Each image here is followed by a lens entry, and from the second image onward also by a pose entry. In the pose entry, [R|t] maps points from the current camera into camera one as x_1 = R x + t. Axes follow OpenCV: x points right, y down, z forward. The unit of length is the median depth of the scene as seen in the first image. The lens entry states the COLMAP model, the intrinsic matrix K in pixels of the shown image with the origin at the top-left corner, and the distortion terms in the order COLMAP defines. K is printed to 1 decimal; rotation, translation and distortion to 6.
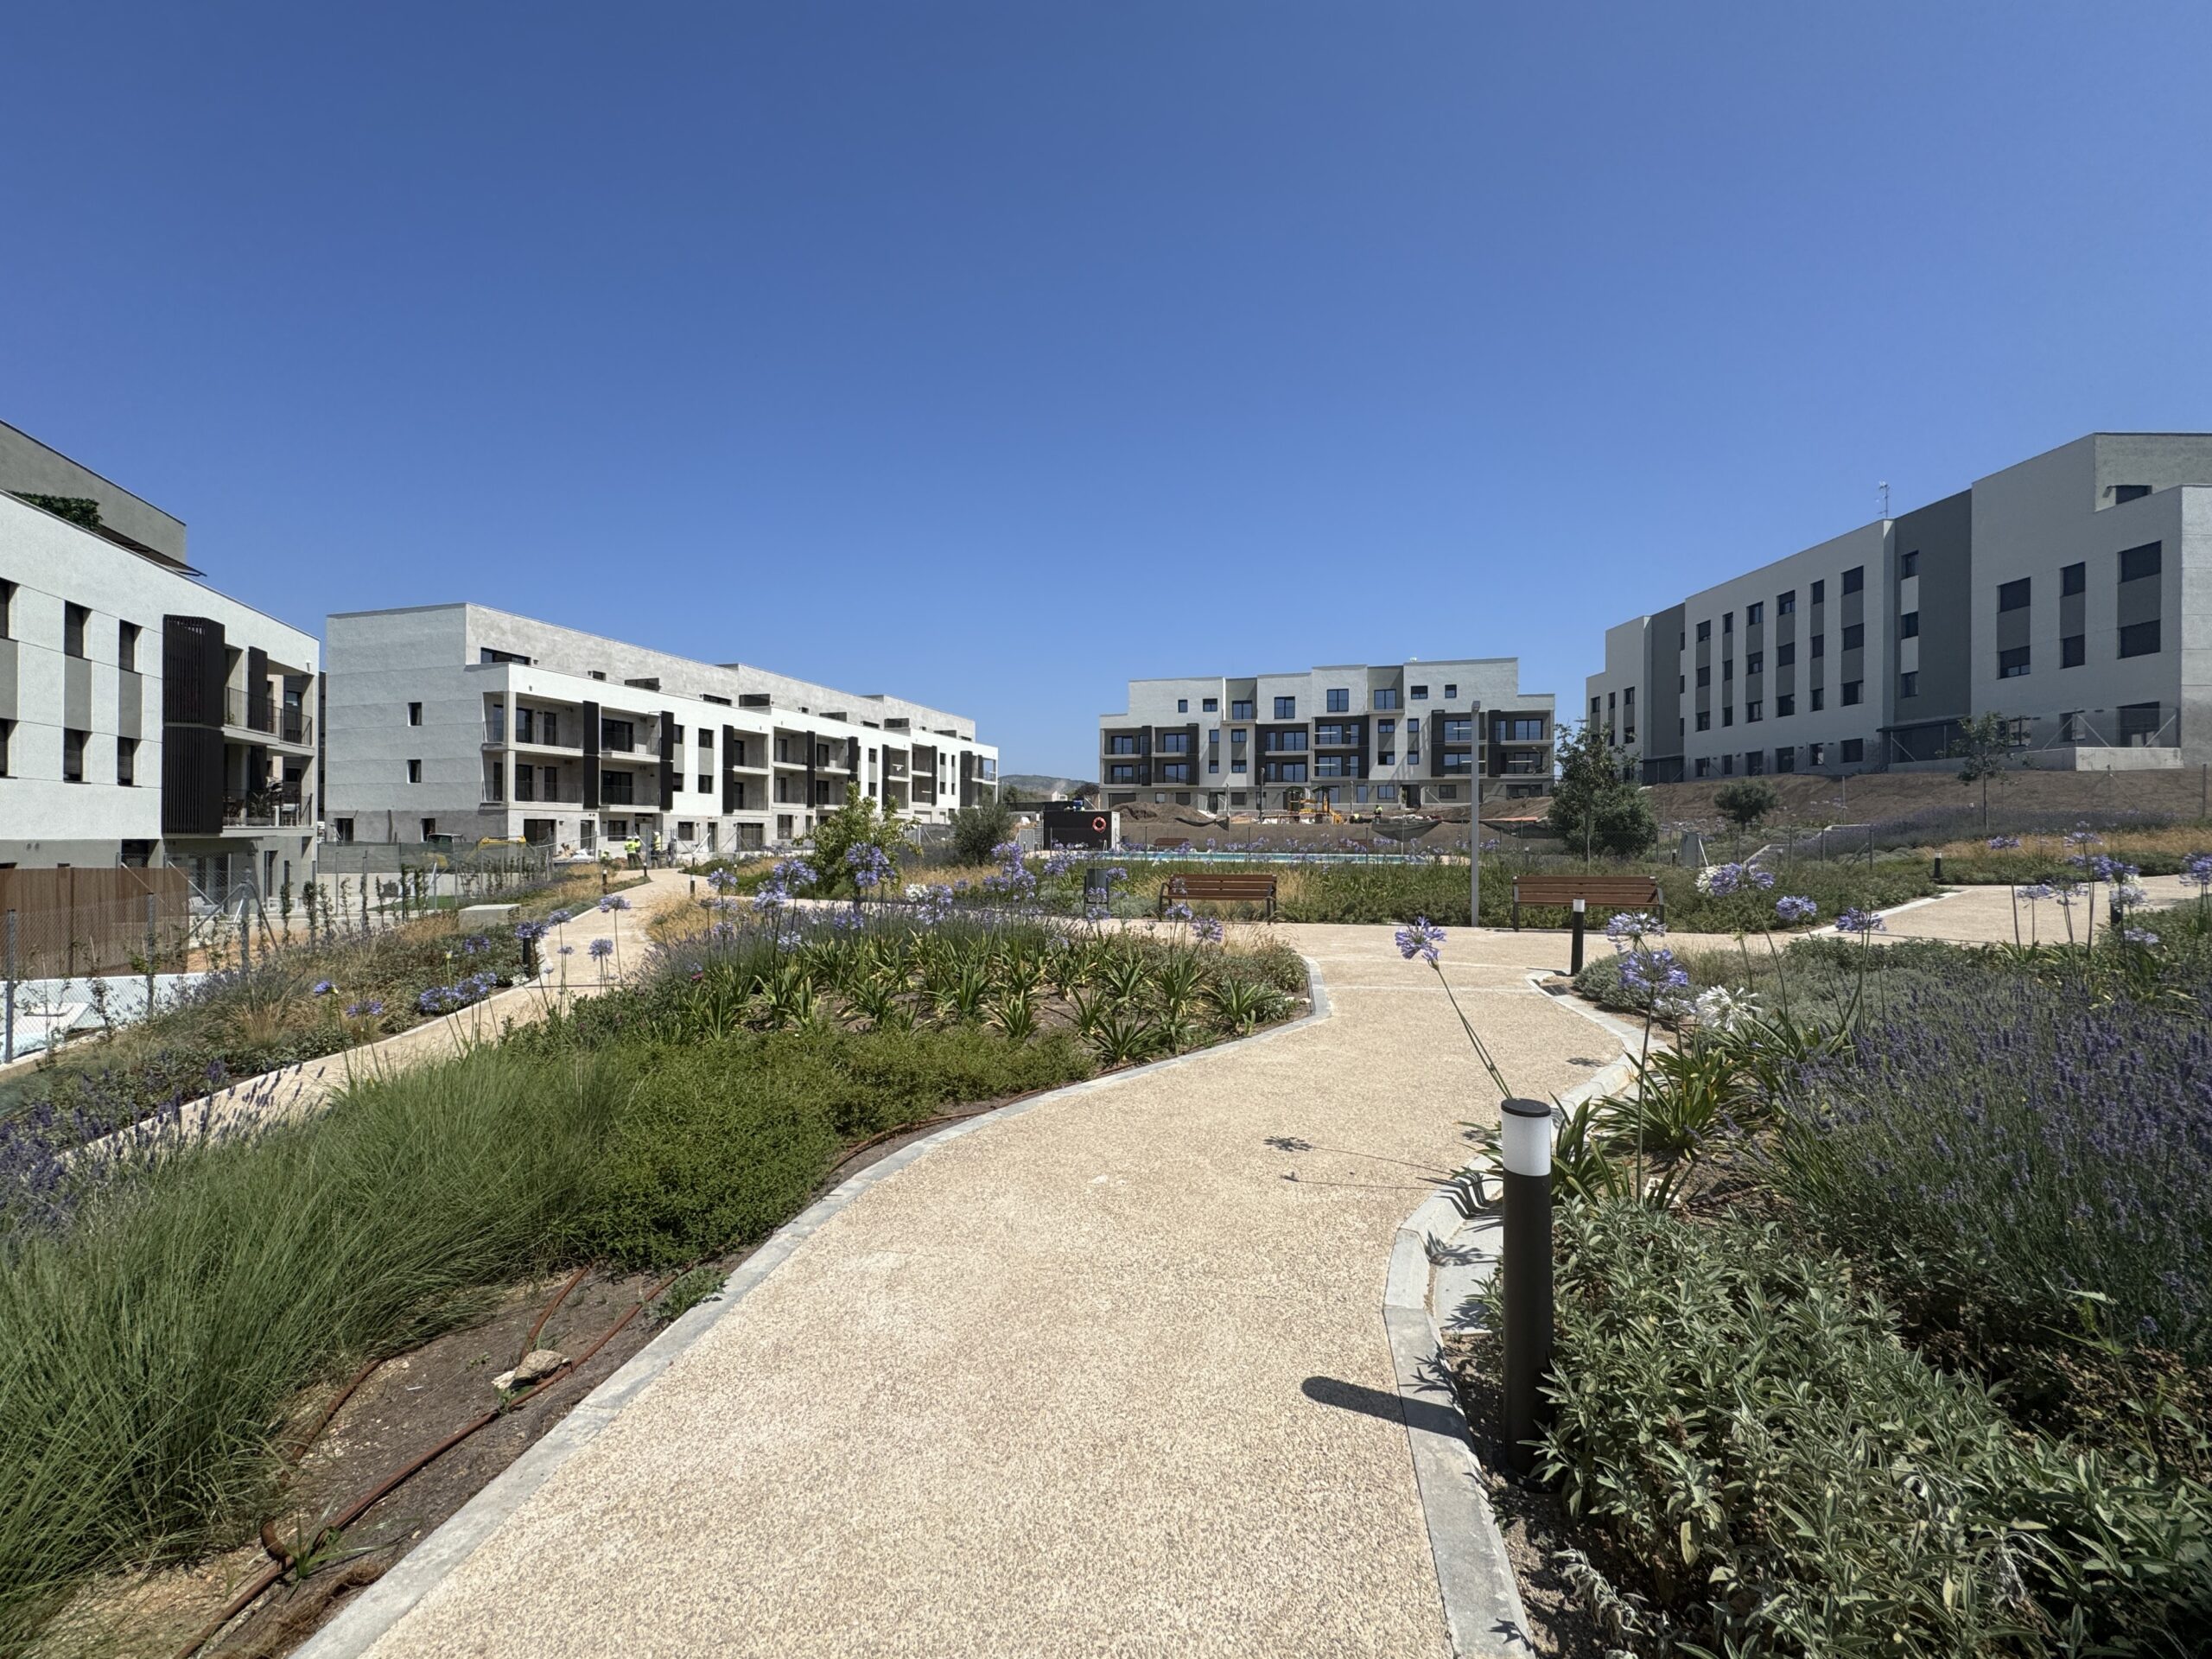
lens RADIAL K [[894.9, 0, 1106.0], [0, 894.9, 829.5], [0, 0, 1]] dist [-0.001523, -0.000183]
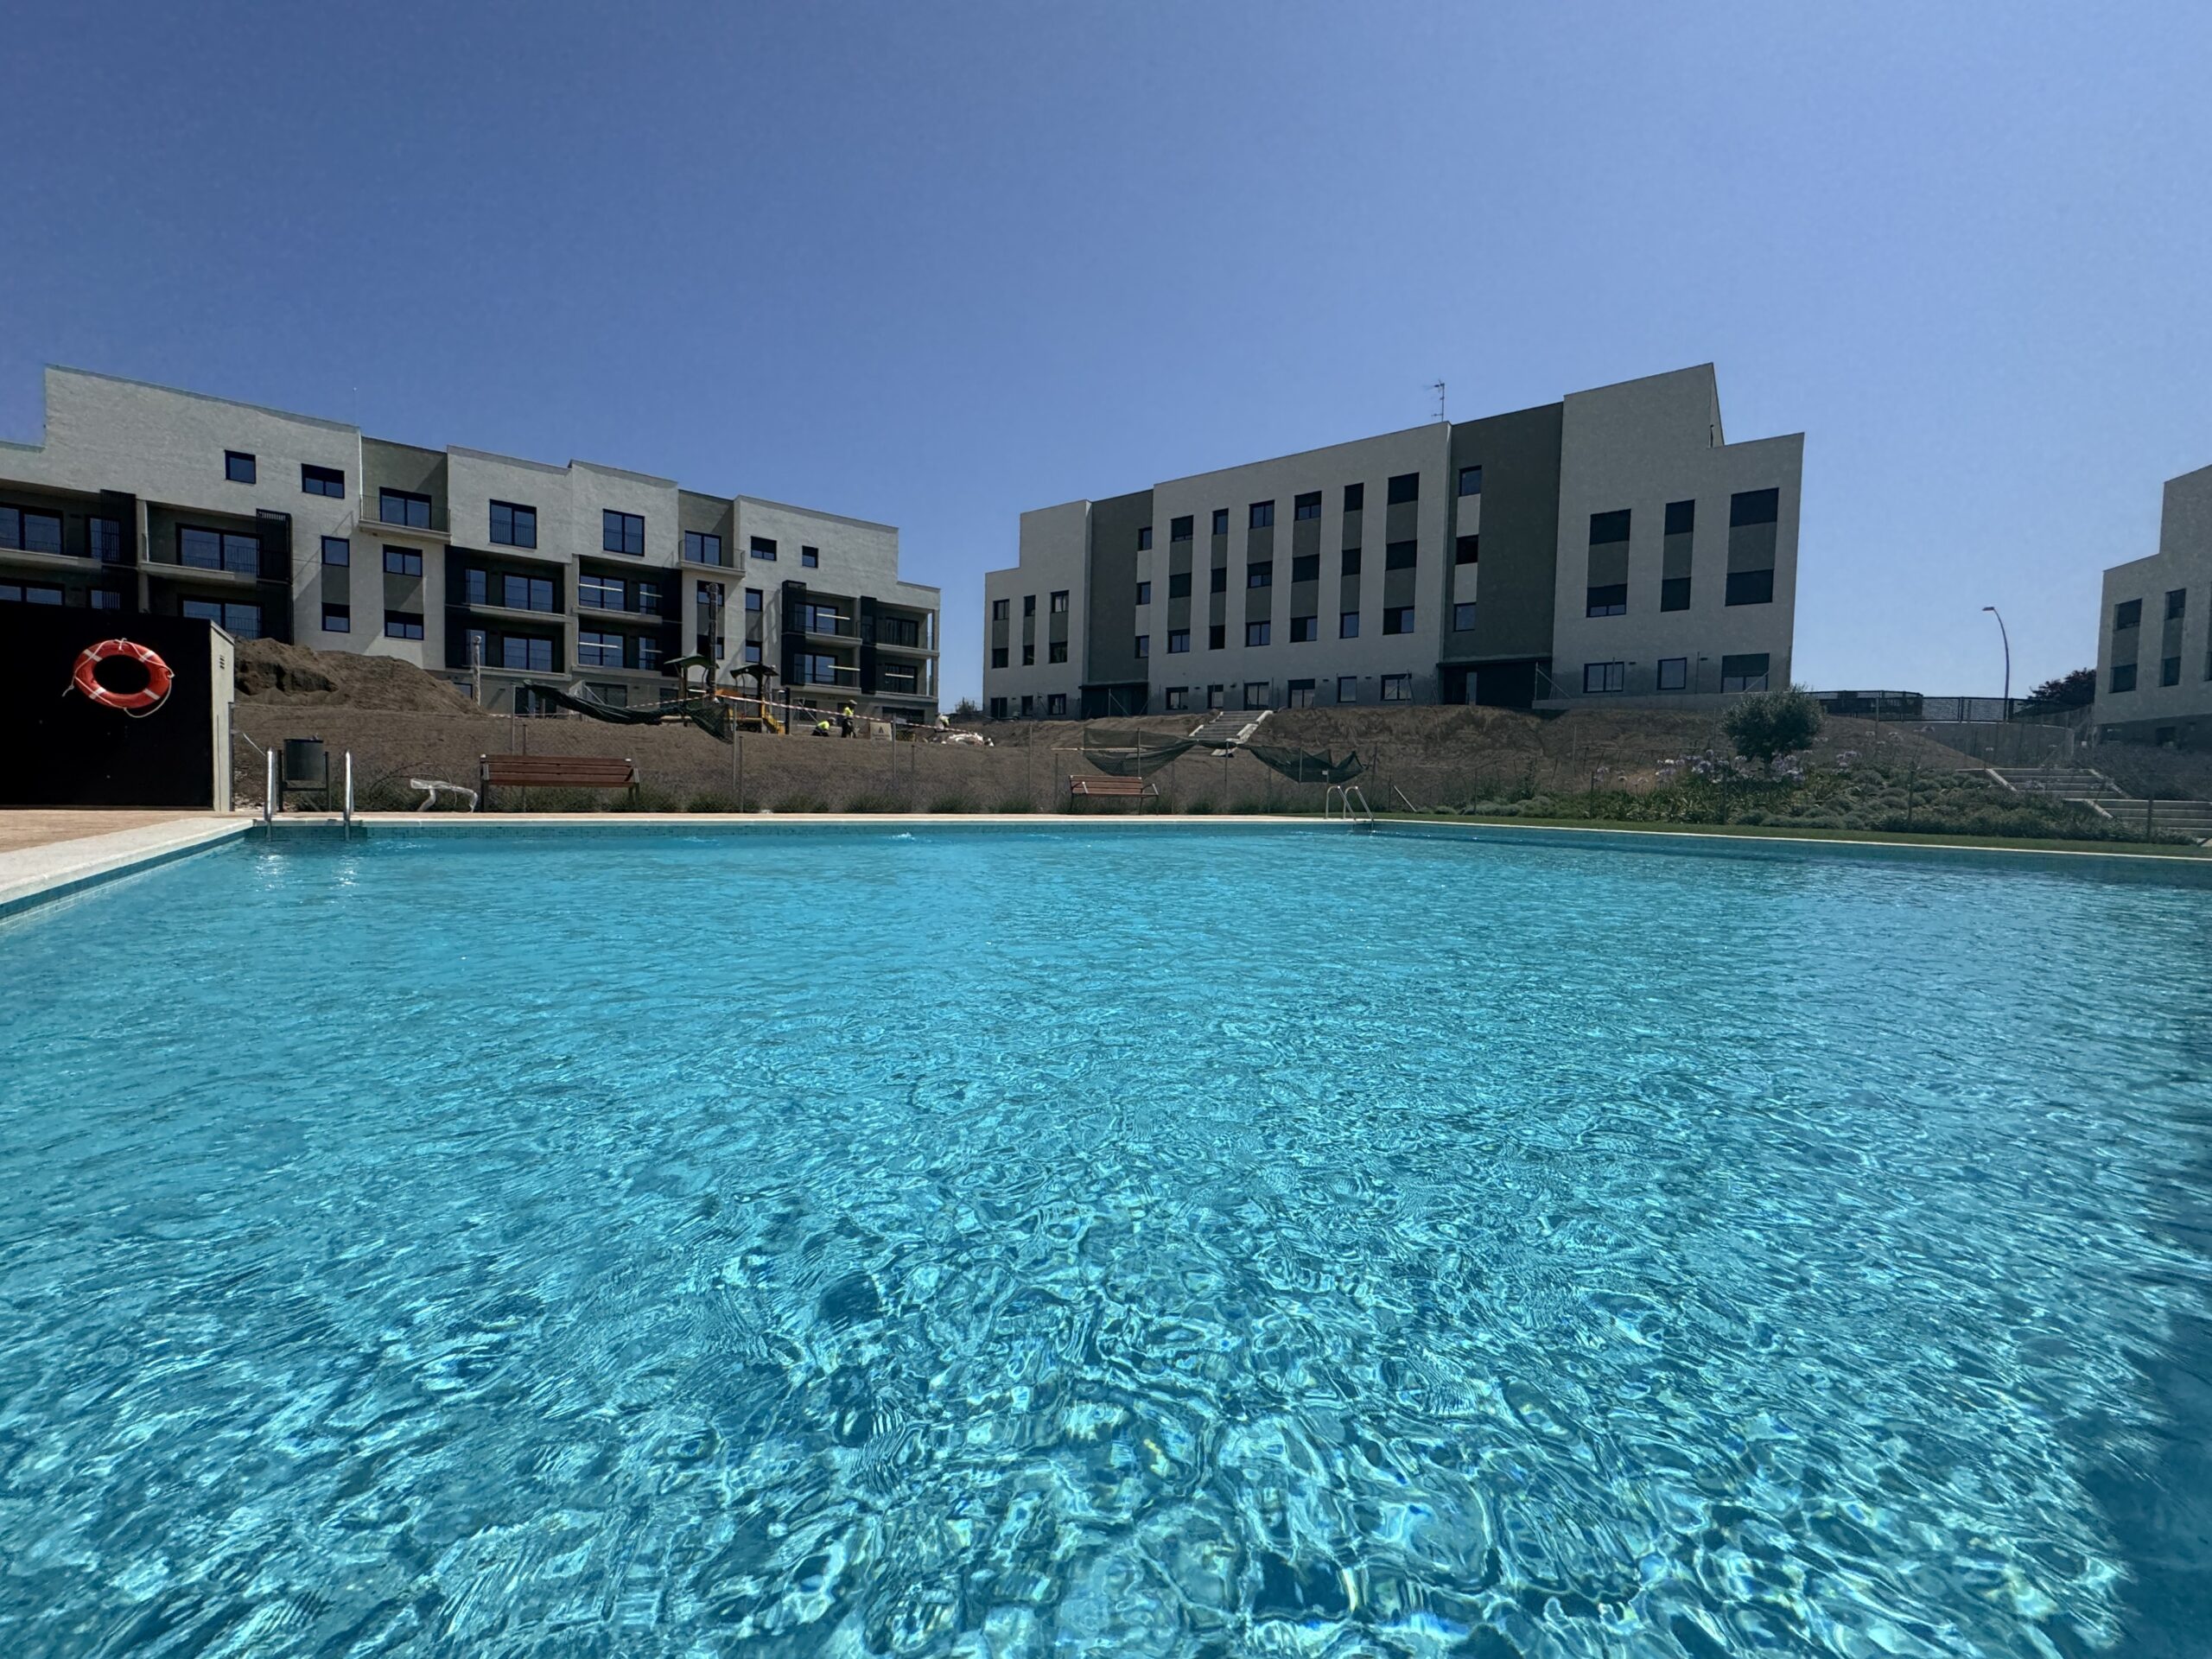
lens RADIAL K [[906.1, 0, 1101.7], [0, 906.1, 827.1], [0, 0, 1]] dist [-0.000801, -0.000234]
pose [[0.594714, -0.021403, 0.803652, -0.026500], [-0.023710, 0.998744, 0.044145, 0.009217], [-0.803588, -0.045309, 0.593459, 0.447154]]
